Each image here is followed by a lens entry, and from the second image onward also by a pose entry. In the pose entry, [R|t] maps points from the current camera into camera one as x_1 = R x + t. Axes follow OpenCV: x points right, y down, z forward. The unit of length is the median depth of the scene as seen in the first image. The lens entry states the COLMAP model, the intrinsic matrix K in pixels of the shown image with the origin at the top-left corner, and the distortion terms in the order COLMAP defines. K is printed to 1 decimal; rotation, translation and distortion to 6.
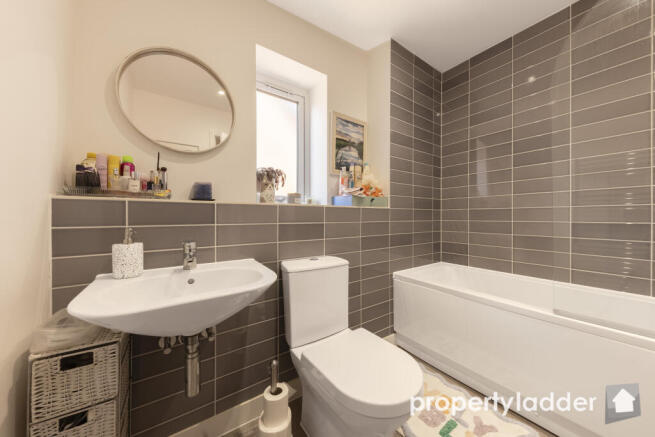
lens RADIAL K [[229.1, 0, 329.0], [0, 229.1, 215.3], [0, 0, 1]] dist [0.006452, -0.000242]
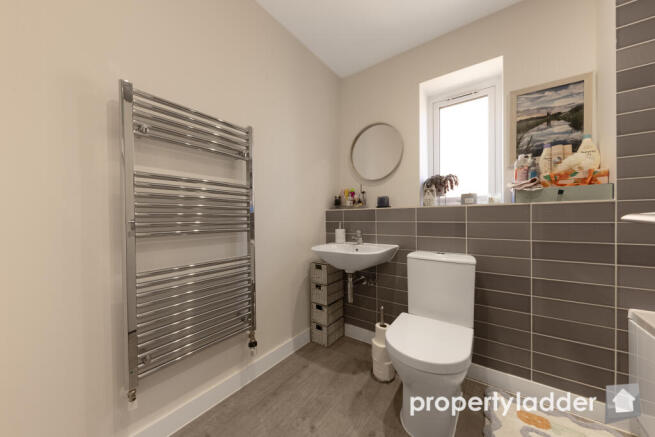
lens RADIAL K [[229.1, 0, 324.9], [0, 229.1, 220.5], [0, 0, 1]] dist [0.006452, -0.000242]
pose [[0.301688, 0.004601, -0.953395, 0.656829], [0.011636, 0.999896, 0.008508, 0.007612], [0.953336, -0.013660, 0.301603, 0.081374]]
